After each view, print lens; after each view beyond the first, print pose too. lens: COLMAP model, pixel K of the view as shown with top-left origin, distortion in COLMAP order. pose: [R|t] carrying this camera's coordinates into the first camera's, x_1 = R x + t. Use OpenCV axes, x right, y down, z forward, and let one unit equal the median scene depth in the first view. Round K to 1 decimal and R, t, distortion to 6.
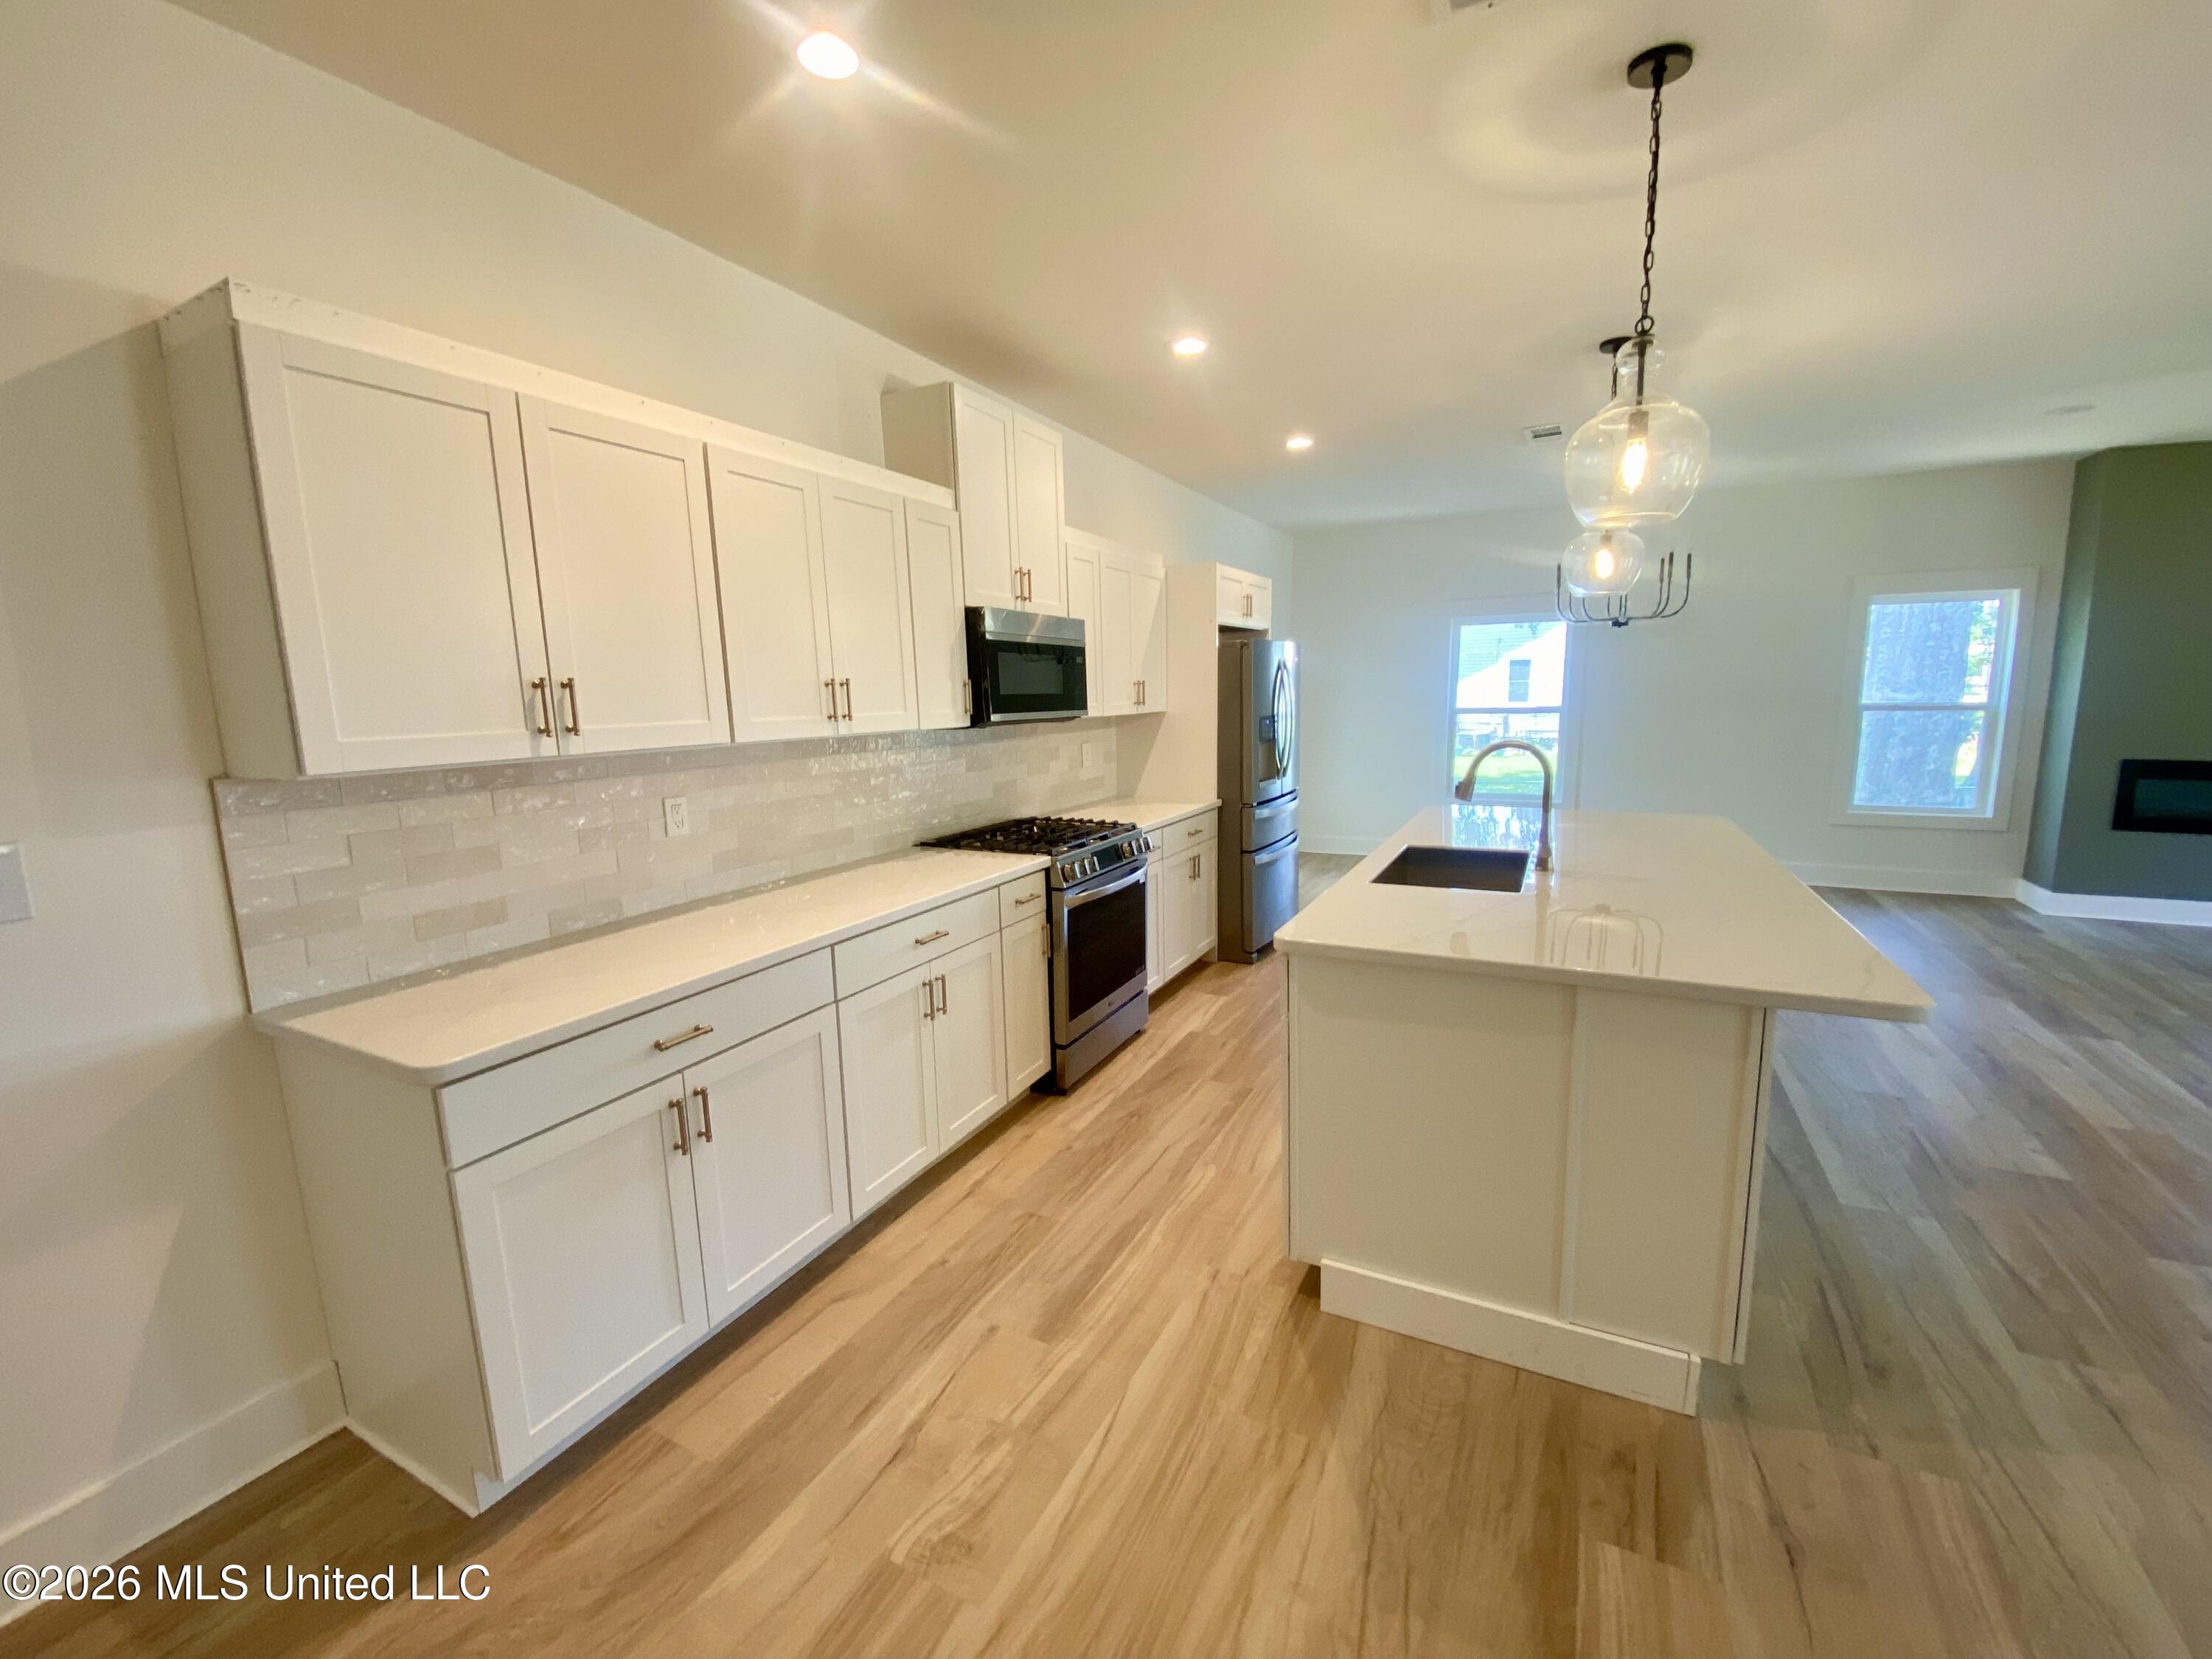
lens RADIAL K [[881.8, 0, 1106.0], [0, 881.8, 829.5], [0, 0, 1]] dist [0.025430, -0.020267]
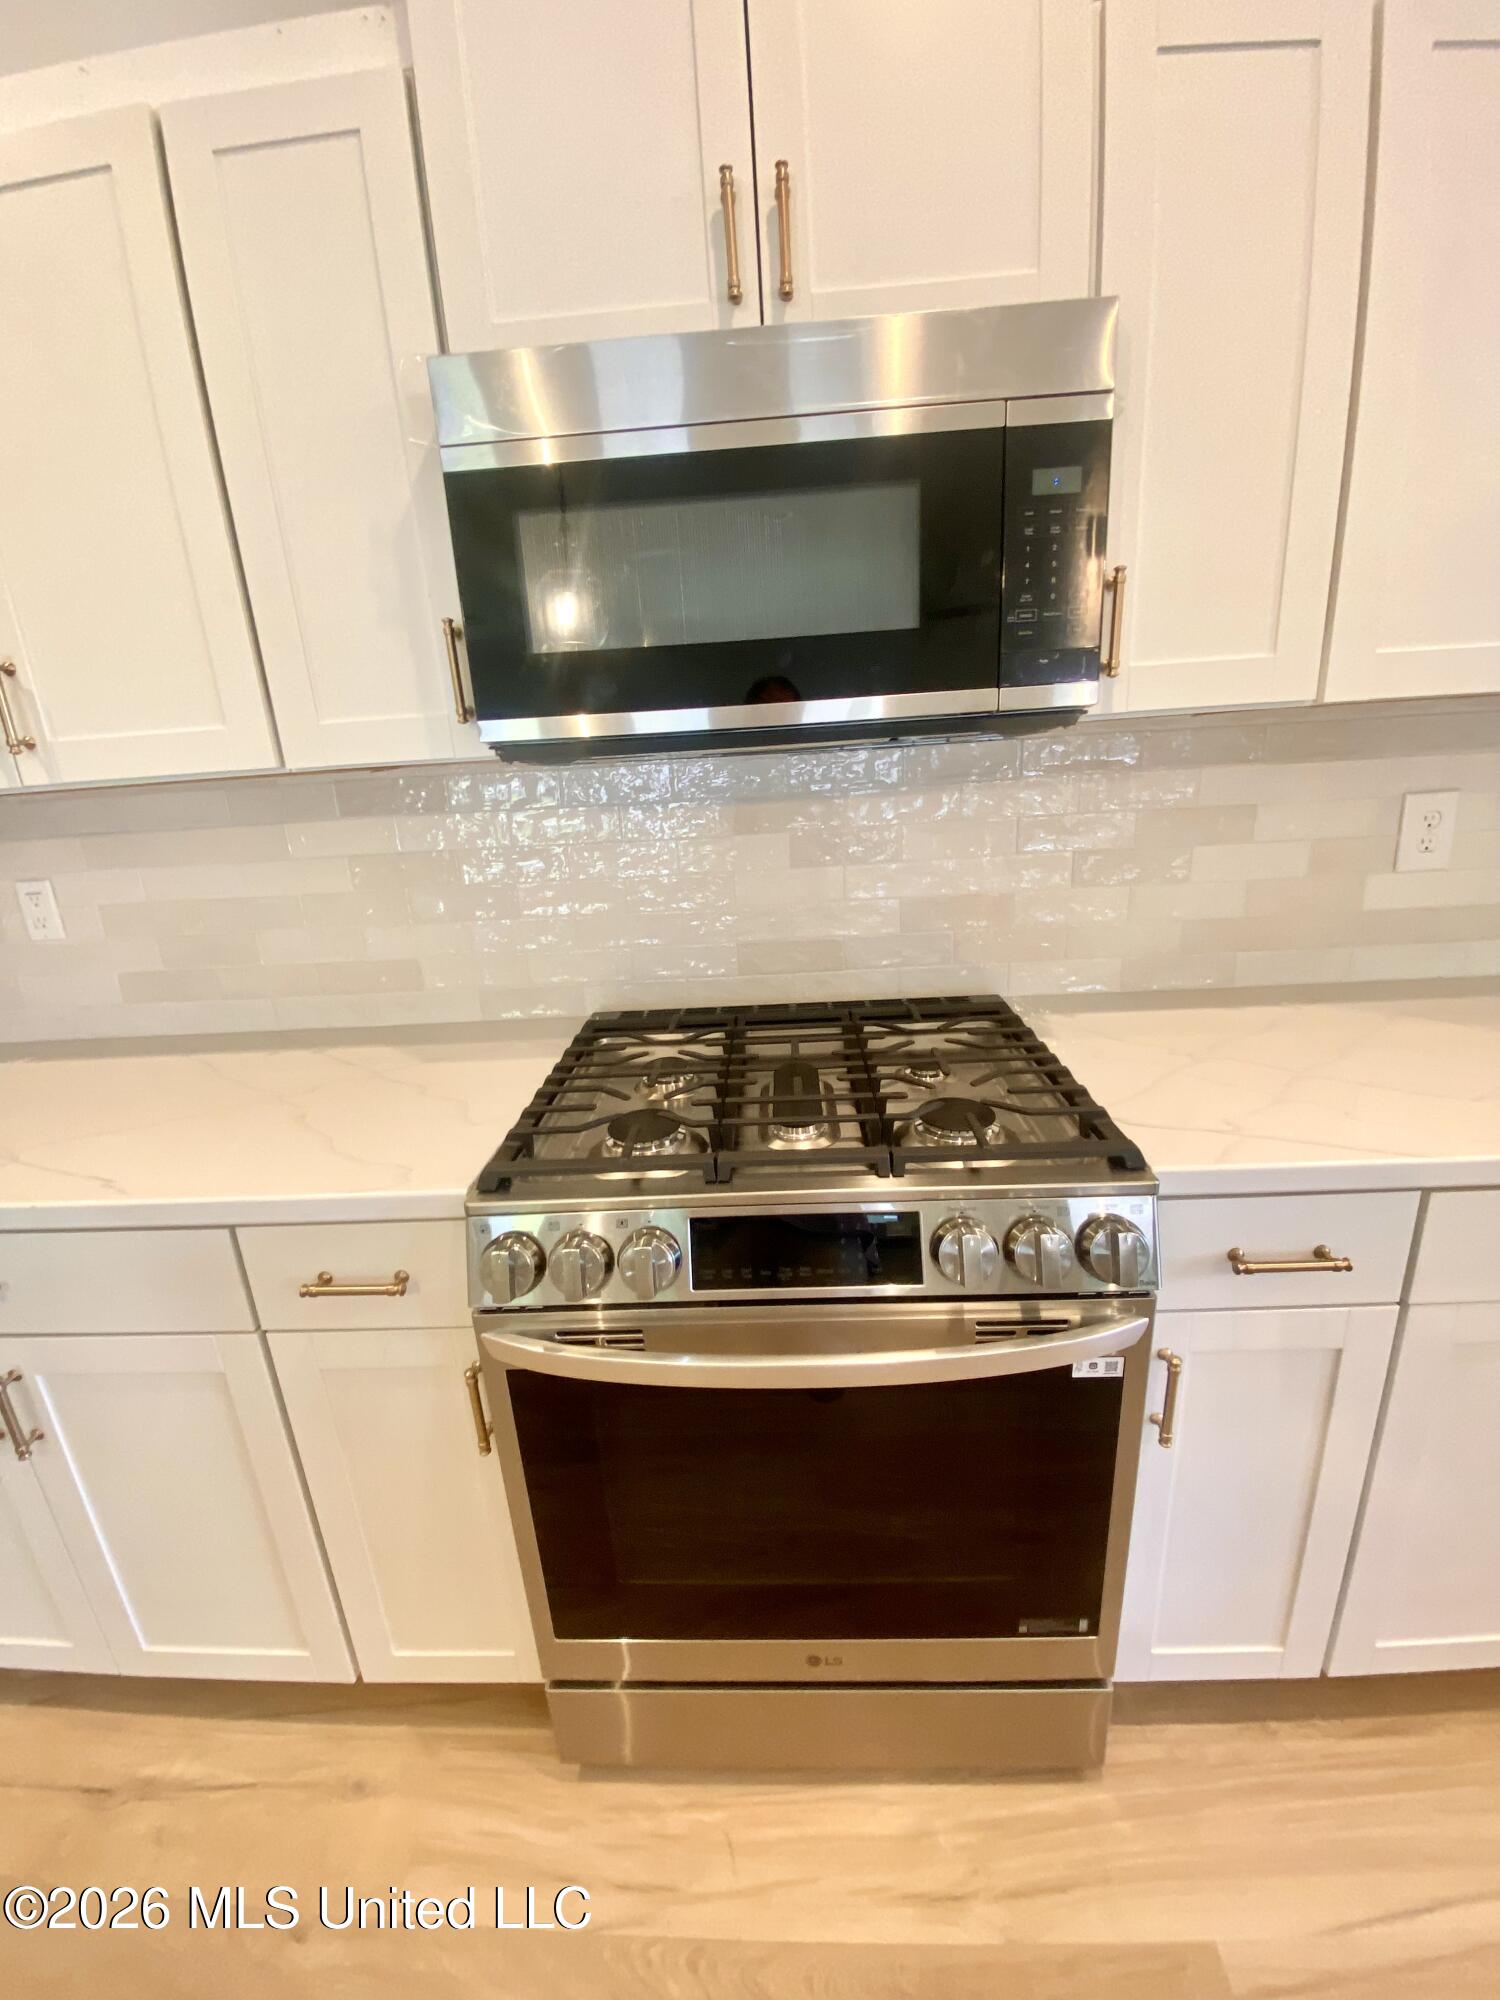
lens RADIAL K [[797.3, 0, 754.4], [0, 797.3, 996.8], [0, 0, 1]] dist [0.025430, -0.020267]
pose [[0.417784, 0.260910, -0.870277, 0.224476], [-0.087313, 0.964975, 0.247385, -0.123719], [0.904341, -0.027367, 0.425932, 1.044477]]
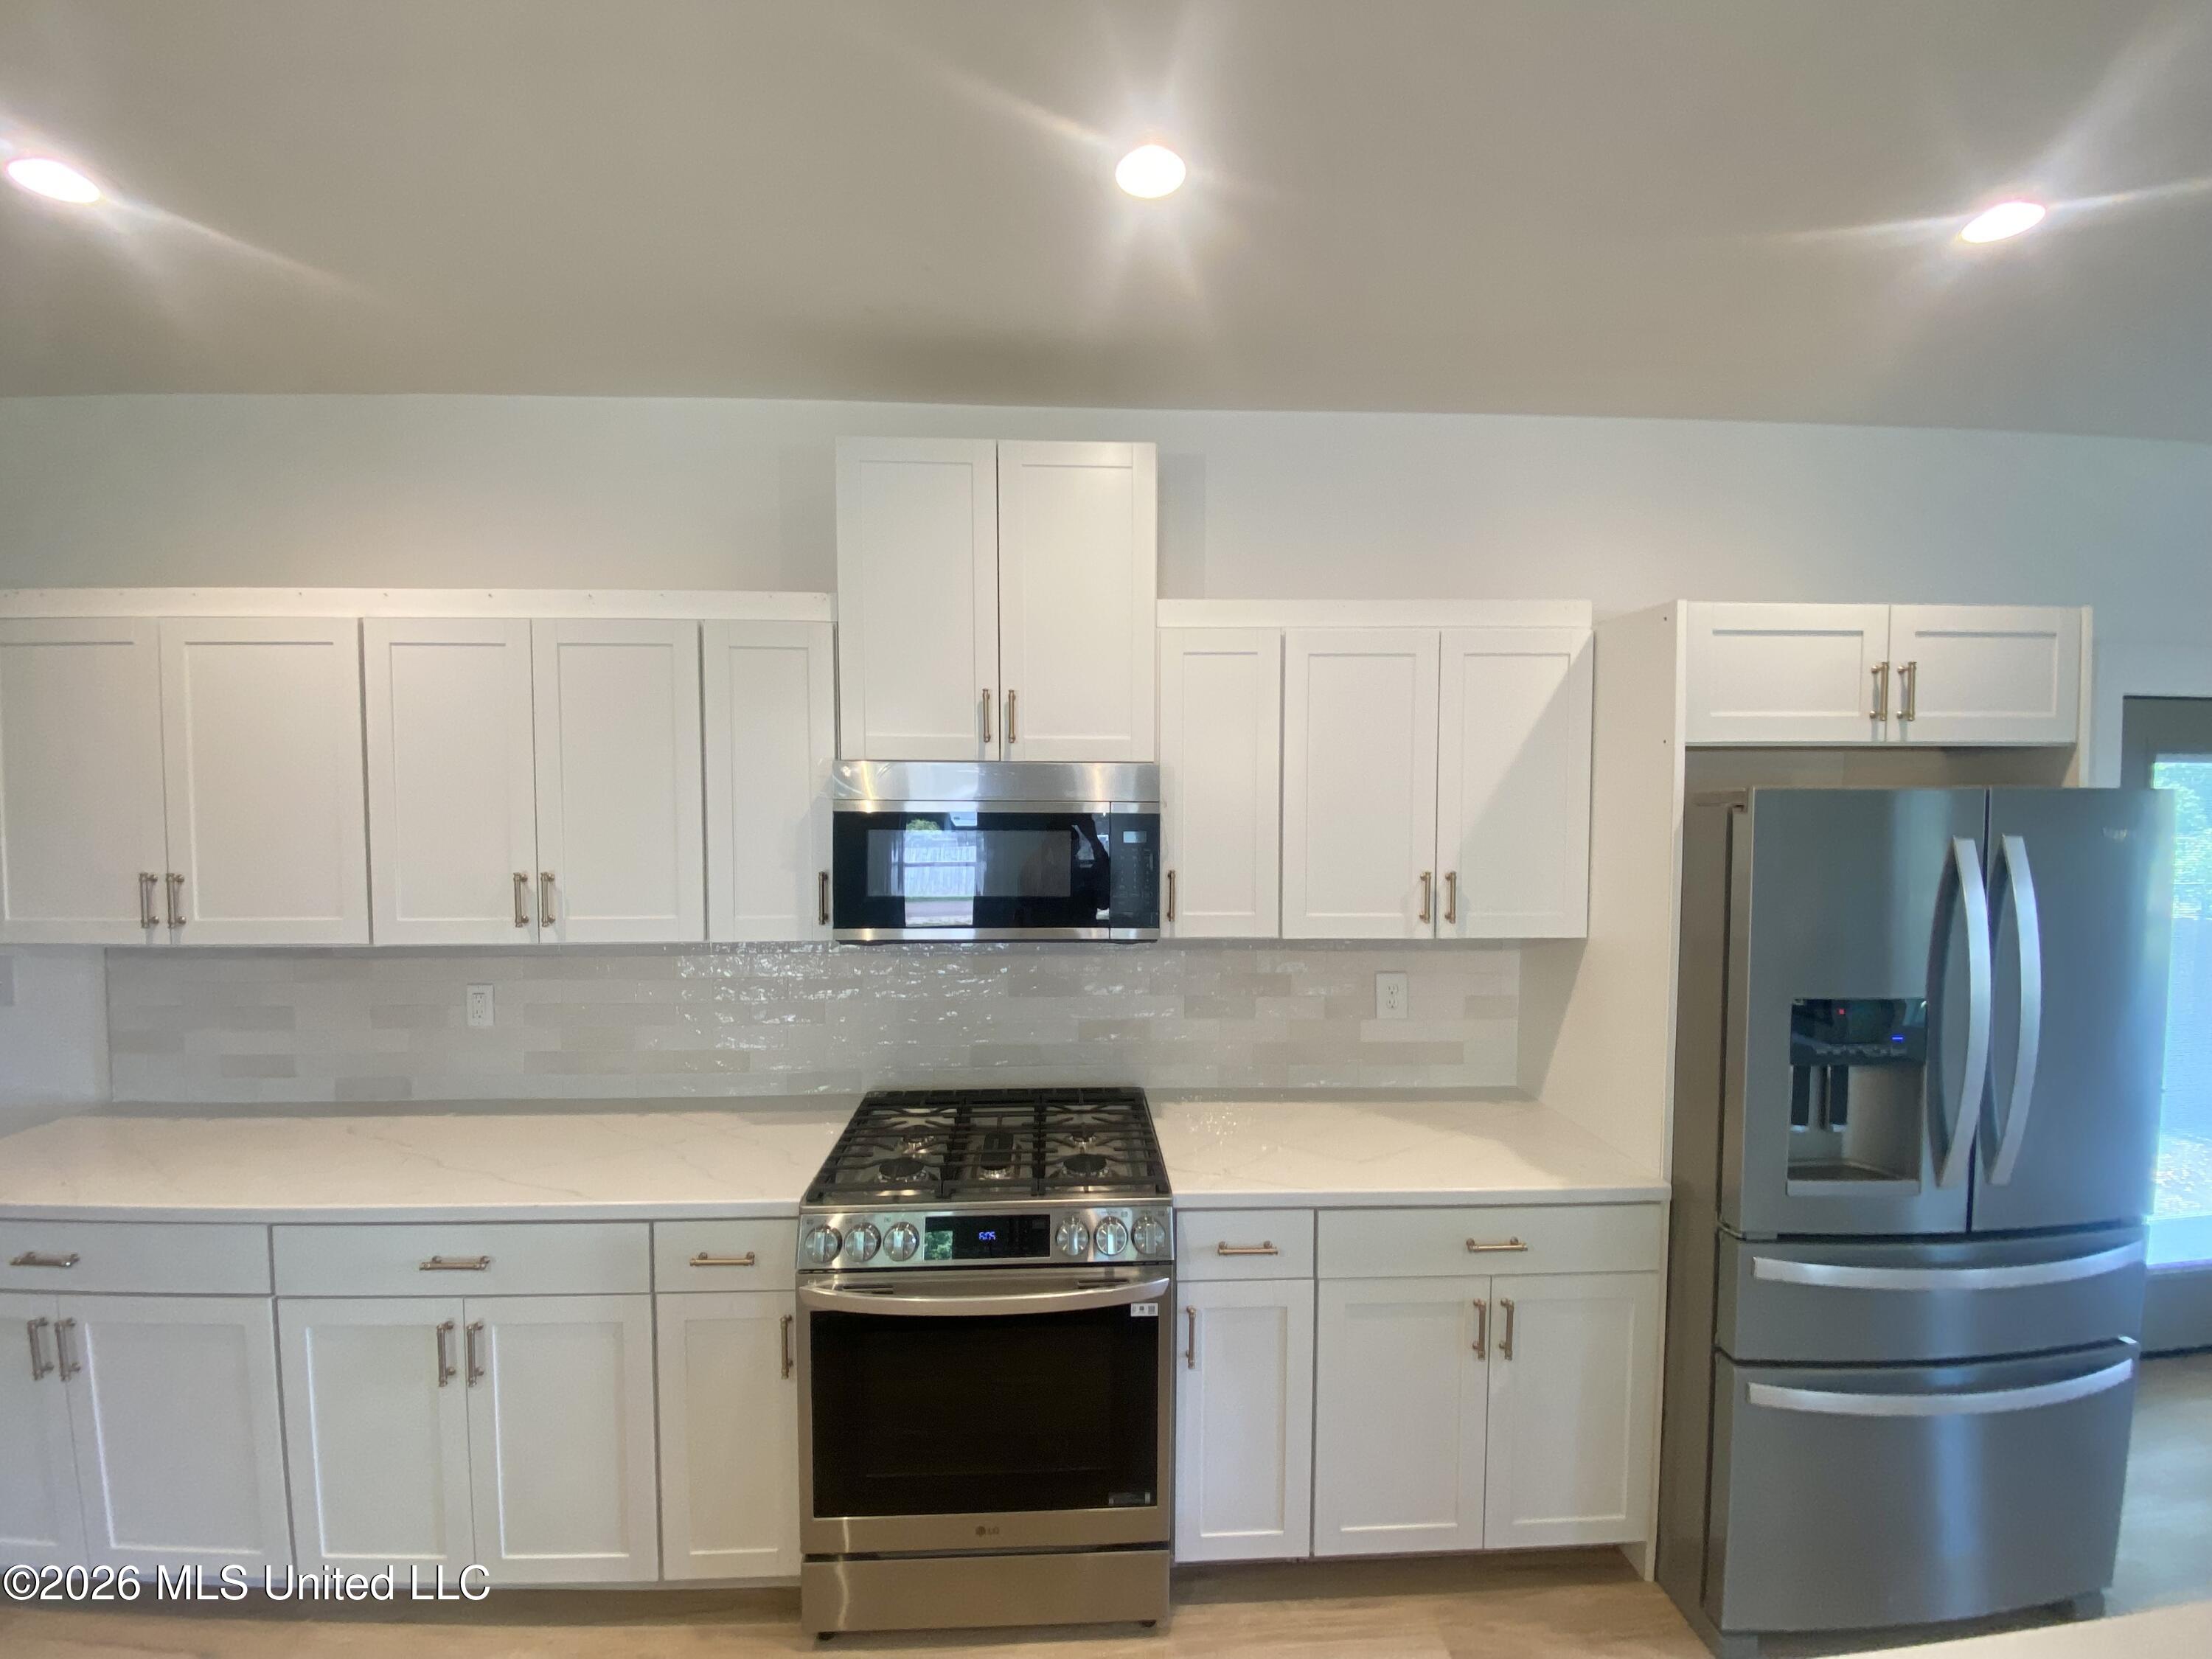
lens RADIAL K [[881.8, 0, 1106.0], [0, 881.8, 829.5], [0, 0, 1]] dist [0.025430, -0.020267]
pose [[0.499956, 0.058155, -0.864096, 0.544100], [-0.145789, 0.989156, -0.017781, -0.236166], [0.853692, 0.134865, 0.503013, 0.912786]]
